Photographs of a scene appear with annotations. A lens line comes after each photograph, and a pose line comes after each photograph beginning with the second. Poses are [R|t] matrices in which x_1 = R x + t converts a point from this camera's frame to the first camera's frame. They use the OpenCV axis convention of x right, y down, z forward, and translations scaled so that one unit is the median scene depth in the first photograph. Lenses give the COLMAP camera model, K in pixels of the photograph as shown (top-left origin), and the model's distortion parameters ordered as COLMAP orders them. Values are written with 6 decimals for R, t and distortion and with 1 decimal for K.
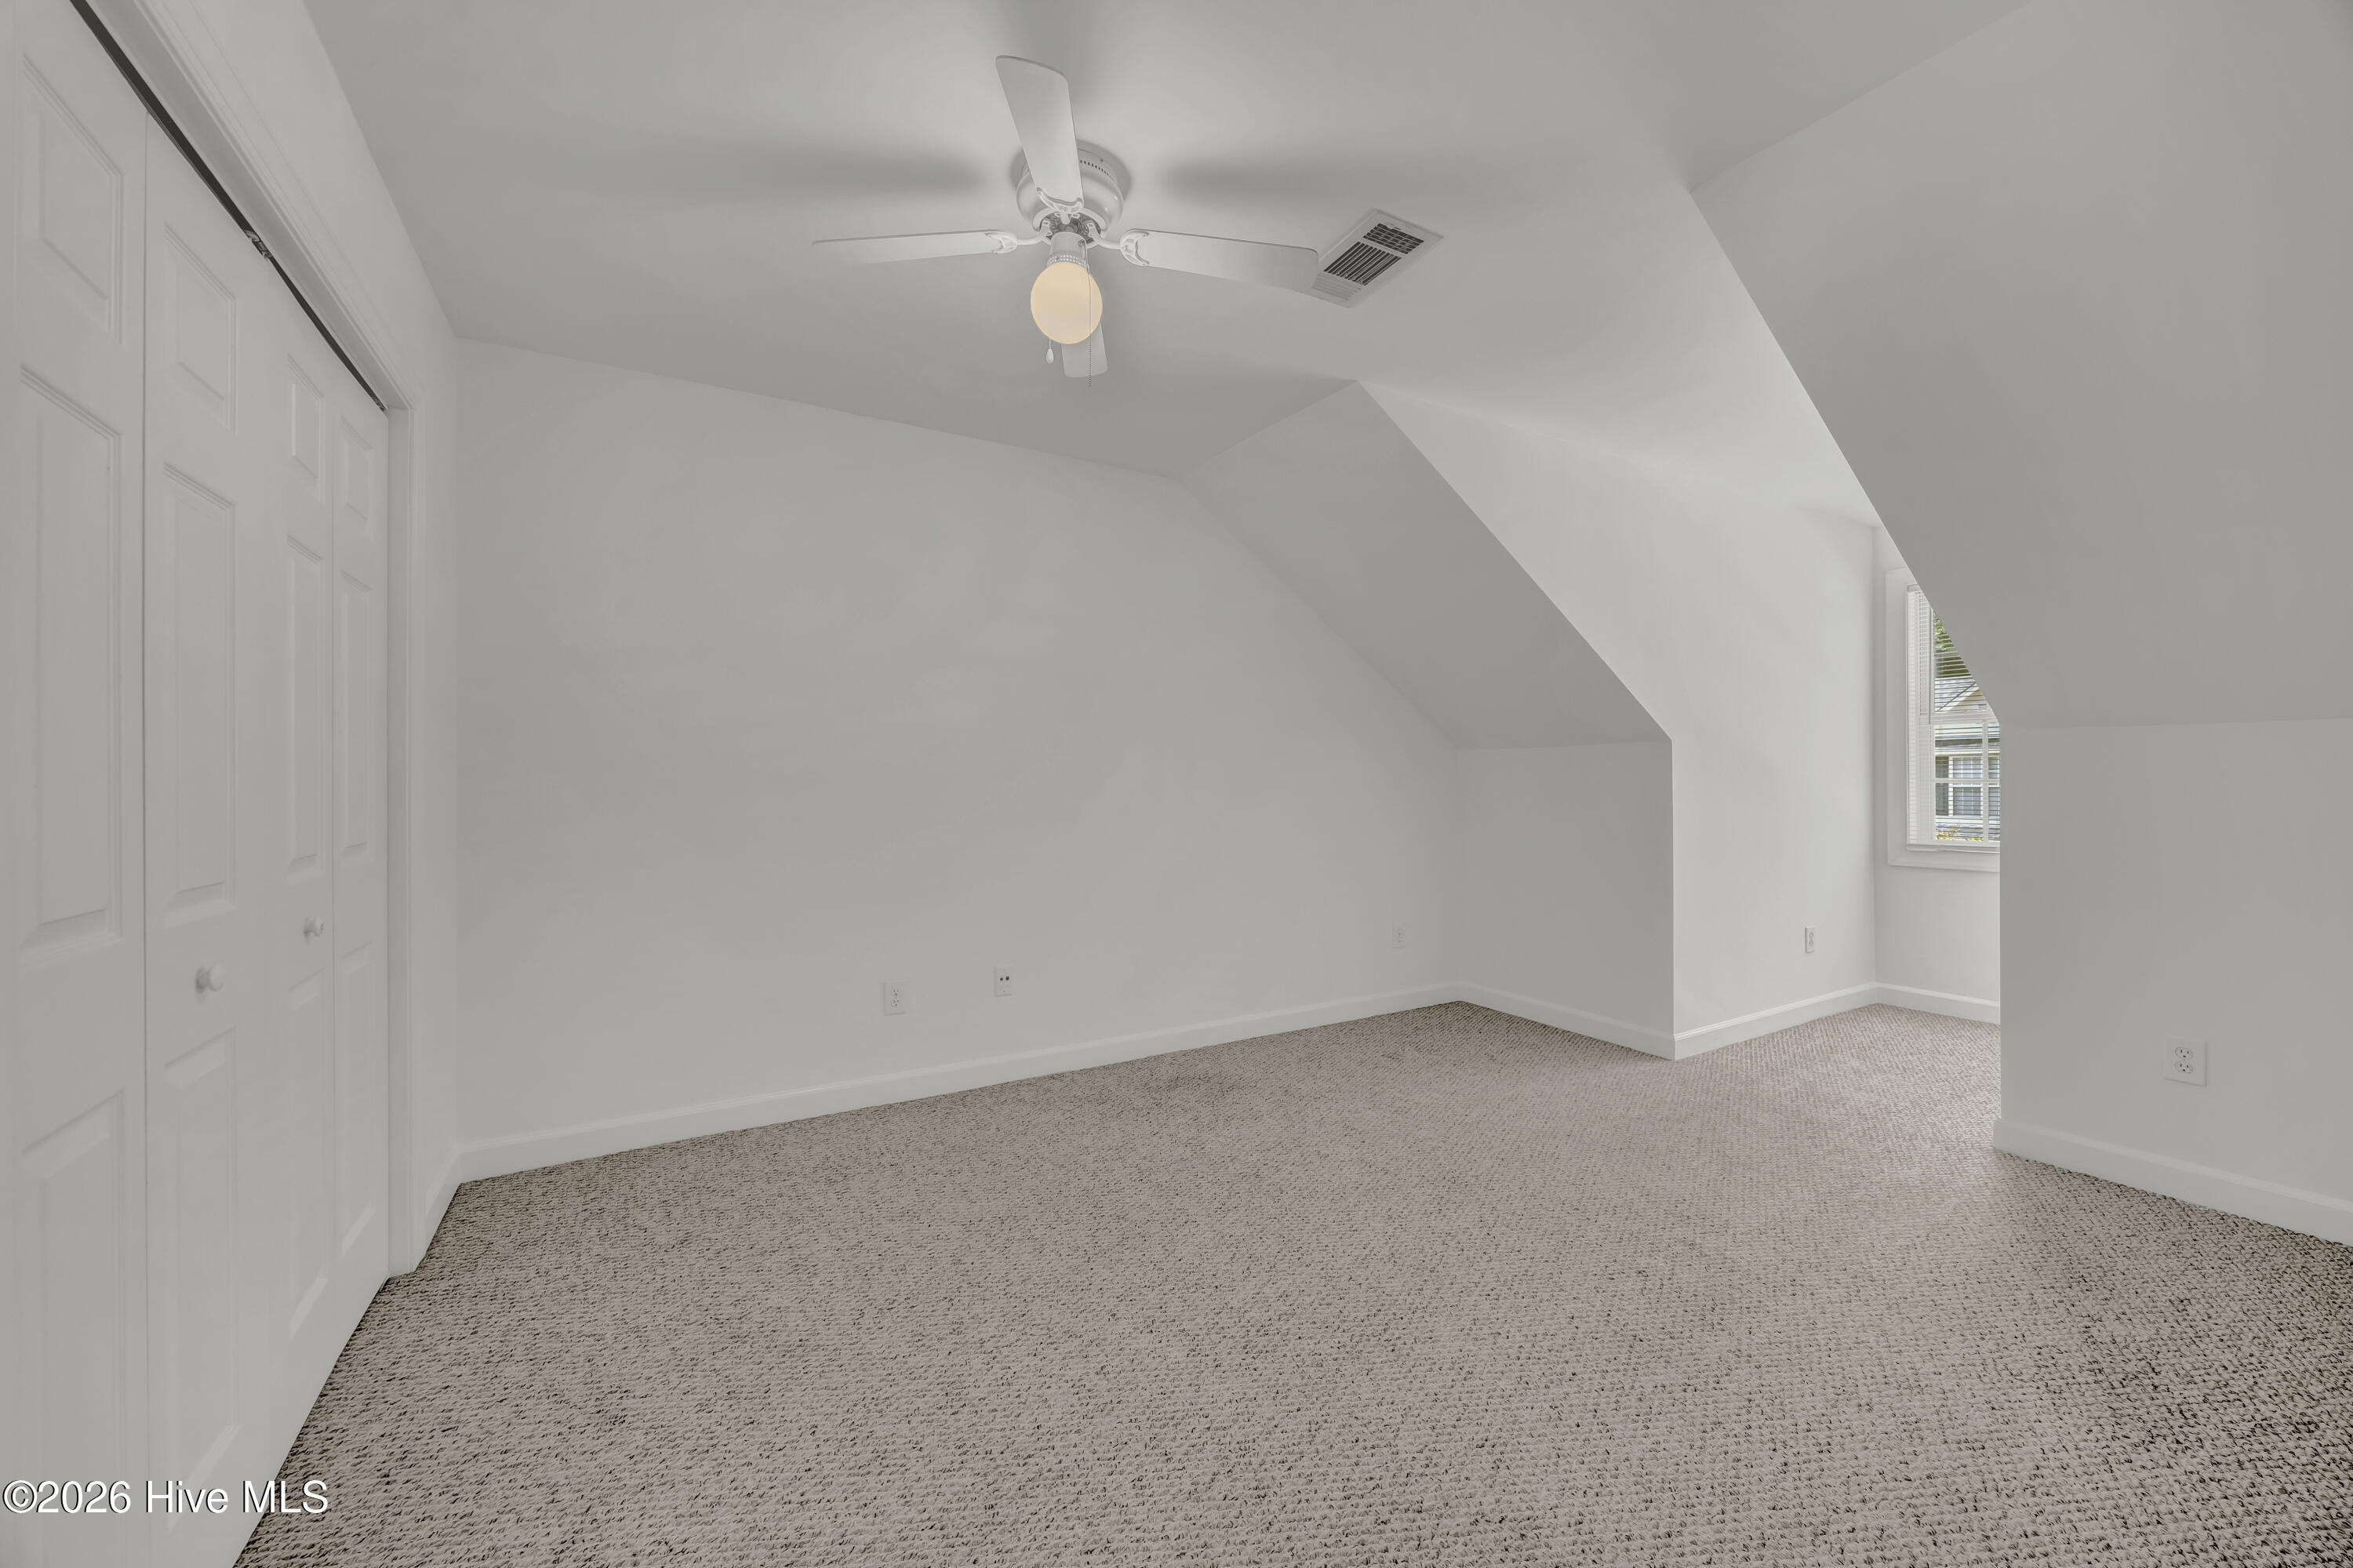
lens RADIAL K [[910.7, 0, 1185.2], [0, 910.7, 777.4], [0, 0, 1]] dist [-0.003152, -0.000167]
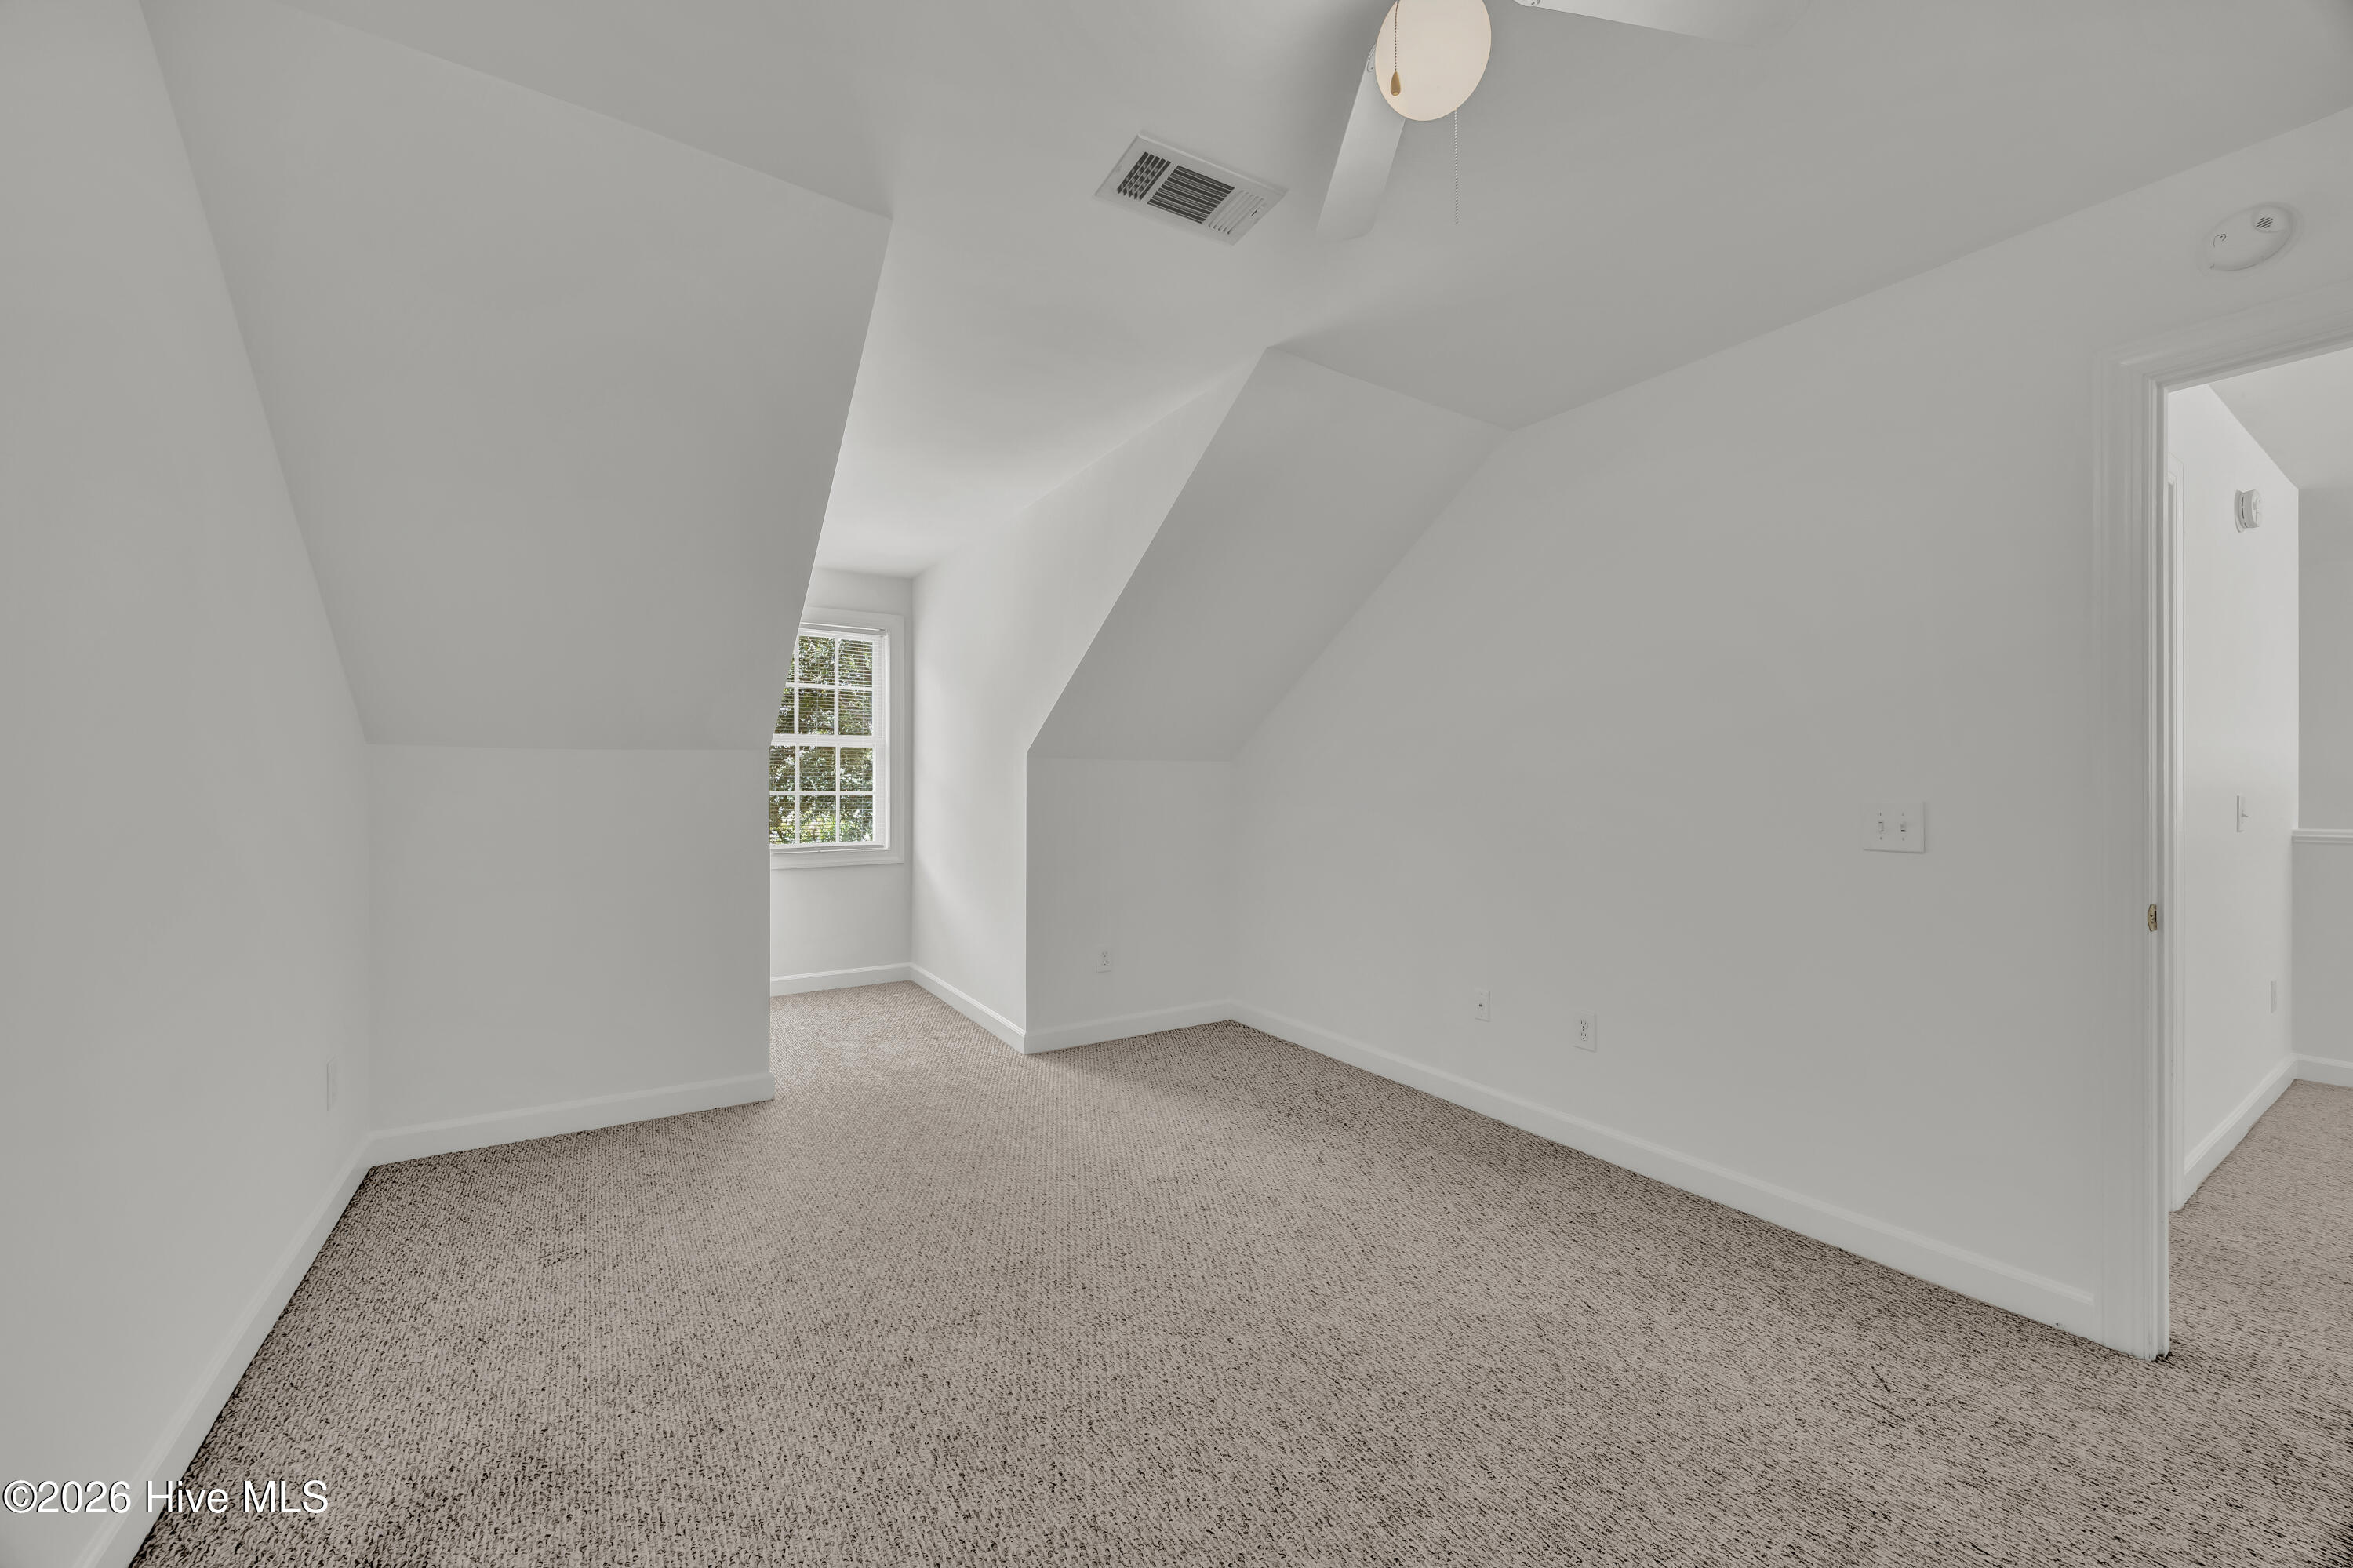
lens RADIAL K [[910.7, 0, 1185.2], [0, 910.7, 777.4], [0, 0, 1]] dist [-0.003152, -0.000167]
pose [[-0.057995, 0.014421, 0.998213, -0.592280], [-0.000642, 0.999895, -0.014483, 0.004528], [-0.998317, -0.001481, -0.057980, 0.956304]]
